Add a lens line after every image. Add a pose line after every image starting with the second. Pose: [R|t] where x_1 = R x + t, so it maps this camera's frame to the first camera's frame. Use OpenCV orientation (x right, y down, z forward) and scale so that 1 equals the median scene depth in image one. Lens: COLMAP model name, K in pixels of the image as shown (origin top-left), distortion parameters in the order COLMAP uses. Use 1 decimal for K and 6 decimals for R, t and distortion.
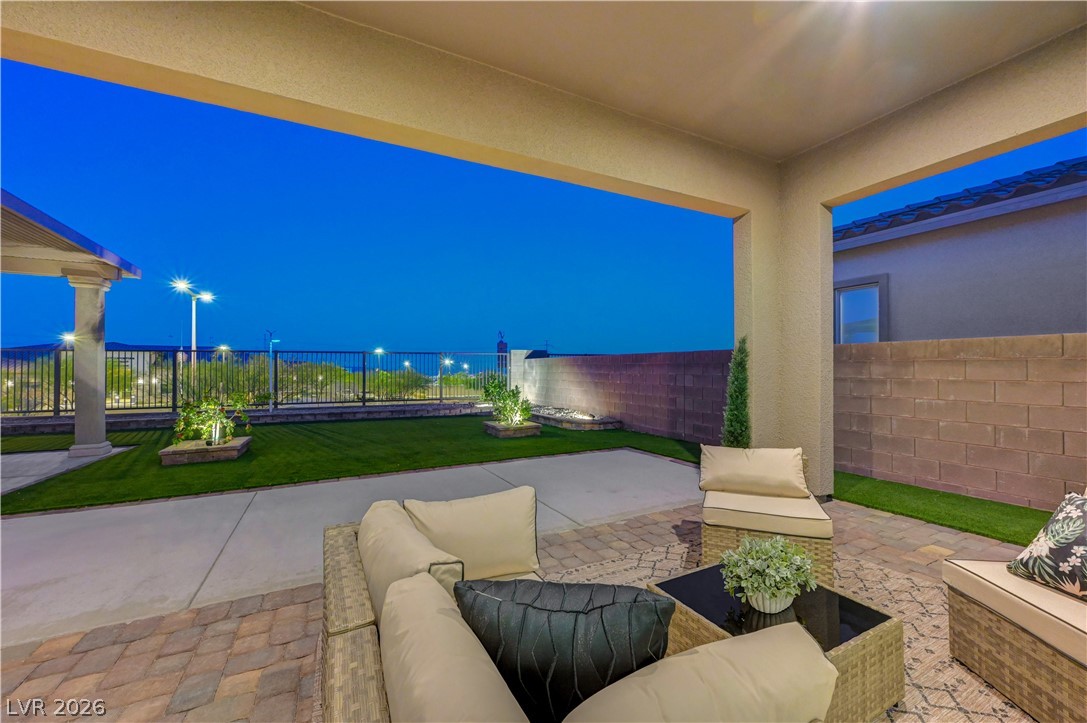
lens RADIAL K [[428.6, 0, 549.3], [0, 428.6, 364.1], [0, 0, 1]] dist [0.001725, 0.000219]
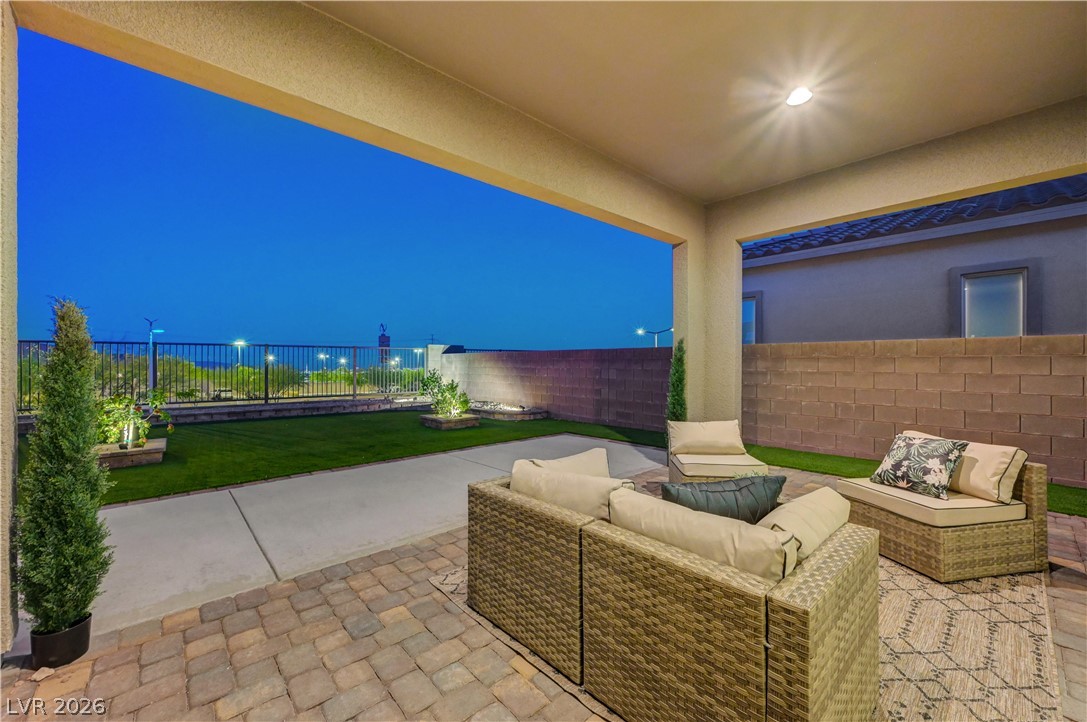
lens RADIAL K [[427.6, 0, 549.9], [0, 427.6, 363.4], [0, 0, 1]] dist [0.001133, 0.000240]
pose [[0.964935, 0.001463, 0.262484, -0.171963], [-0.004025, 0.999949, 0.009224, 0.000400], [-0.262458, -0.009957, 0.964892, -0.085629]]
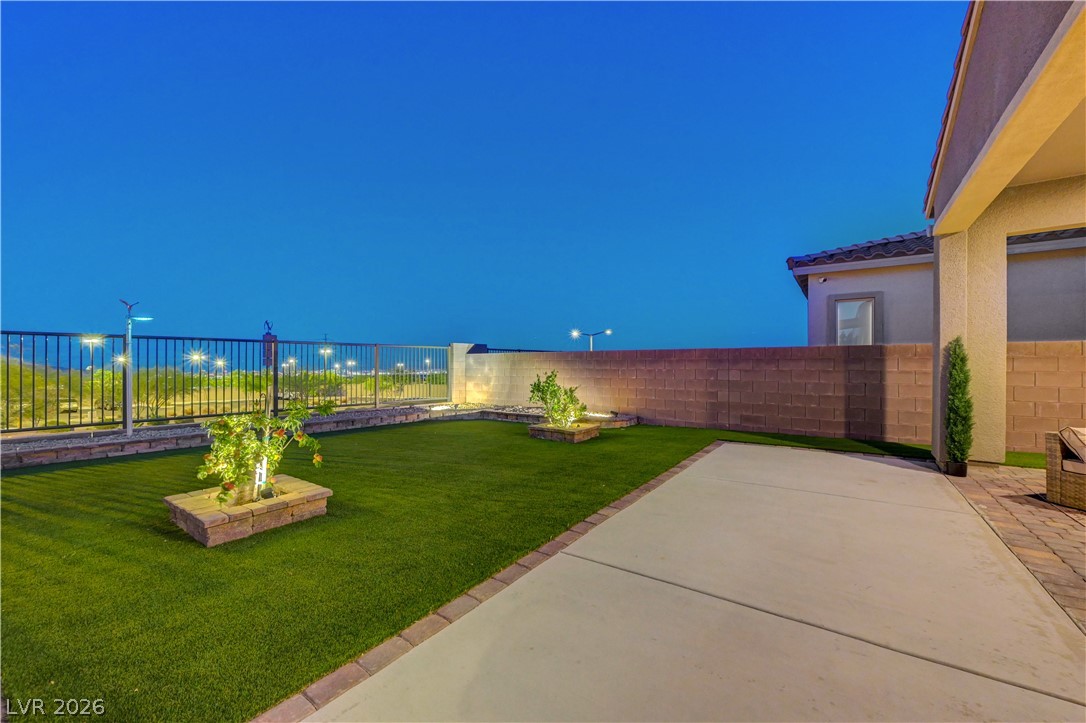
lens RADIAL K [[427.2, 0, 549.4], [0, 427.2, 363.9], [0, 0, 1]] dist [0.001133, 0.000240]
pose [[0.882407, 0.001080, 0.470485, -0.723932], [-0.004097, 0.999977, 0.005389, 0.007782], [-0.470468, -0.006683, 0.882392, 0.322179]]
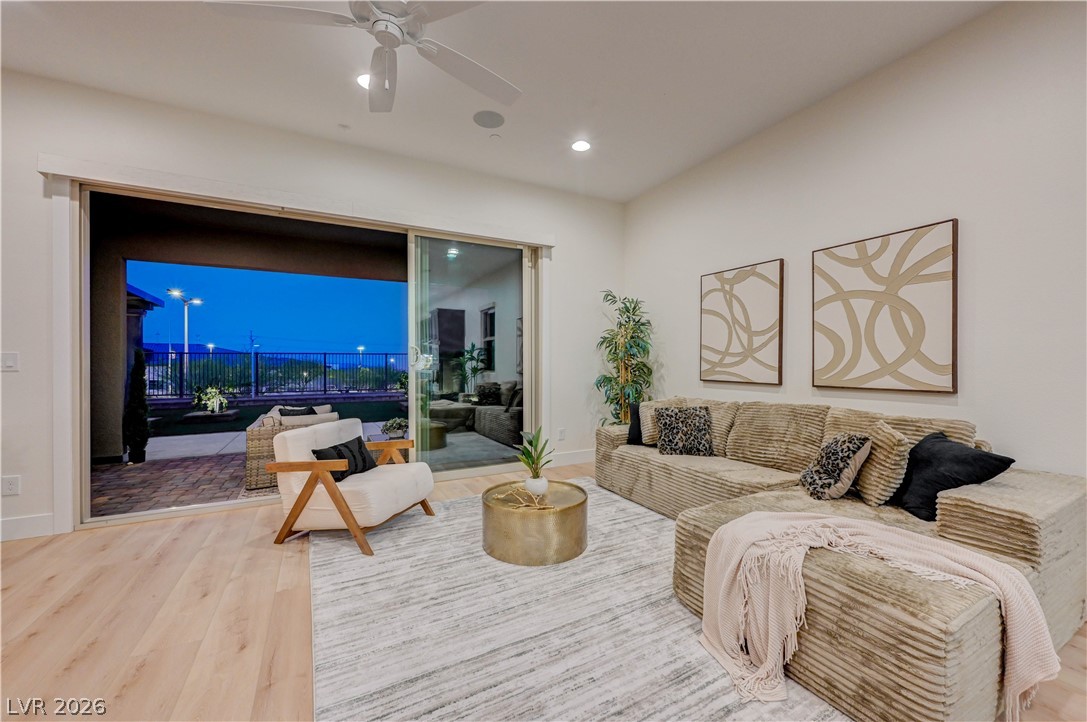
lens RADIAL K [[427.6, 0, 549.9], [0, 427.6, 363.4], [0, 0, 1]] dist [0.001133, 0.000240]
pose [[0.999747, -0.002112, 0.022379, 0.461002], [0.001943, 0.999969, 0.007590, -0.012338], [-0.022395, -0.007545, 0.999721, -0.664057]]
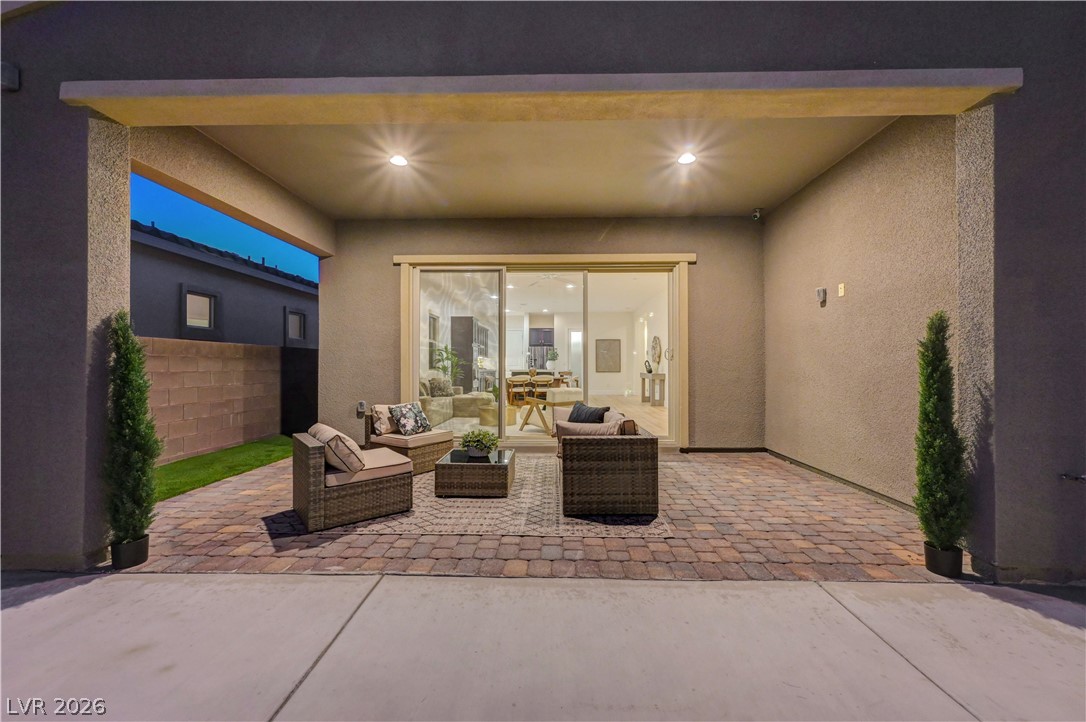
lens RADIAL K [[425.4, 0, 548.7], [0, 425.4, 362.8], [0, 0, 1]] dist [0.000926, 0.000118]
pose [[-0.879706, 0.004153, 0.475499, -0.282730], [-0.002986, 0.999894, -0.014258, 0.015347], [-0.475508, -0.013962, -0.879601, 0.830373]]
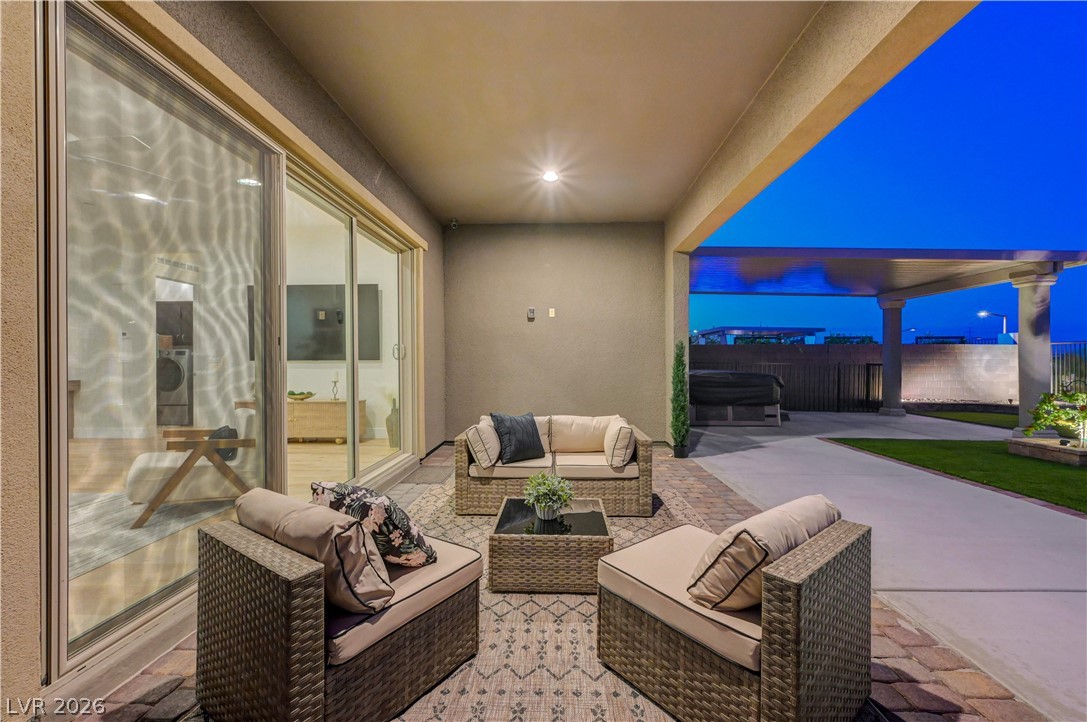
lens RADIAL K [[427.6, 0, 549.9], [0, 427.6, 363.4], [0, 0, 1]] dist [0.001133, 0.000240]
pose [[-0.480166, 0.006387, -0.877154, 0.510911], [0.011458, 0.999934, 0.001009, 0.004835], [0.877103, -0.009566, -0.480208, 0.484603]]
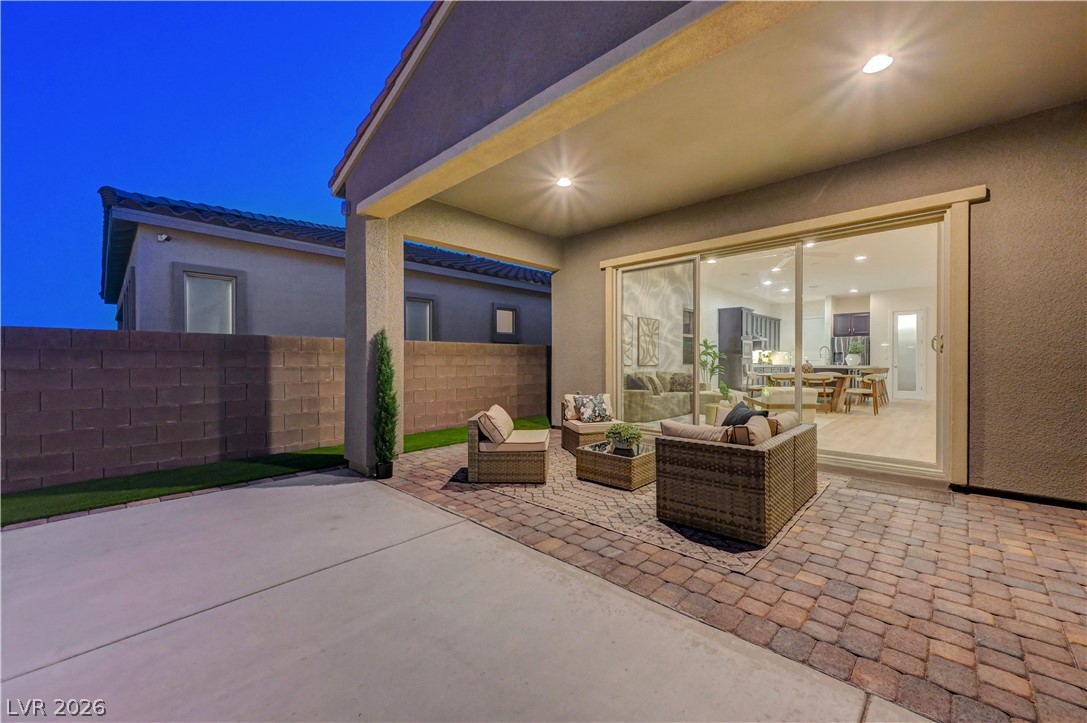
lens RADIAL K [[427.6, 0, 549.9], [0, 427.6, 363.9], [0, 0, 1]] dist [0.001133, 0.000240]
pose [[-0.333881, -0.005561, 0.942599, -0.487392], [-0.005899, 0.999975, 0.003810, 0.013660], [-0.942597, -0.004289, -0.333906, 0.632777]]
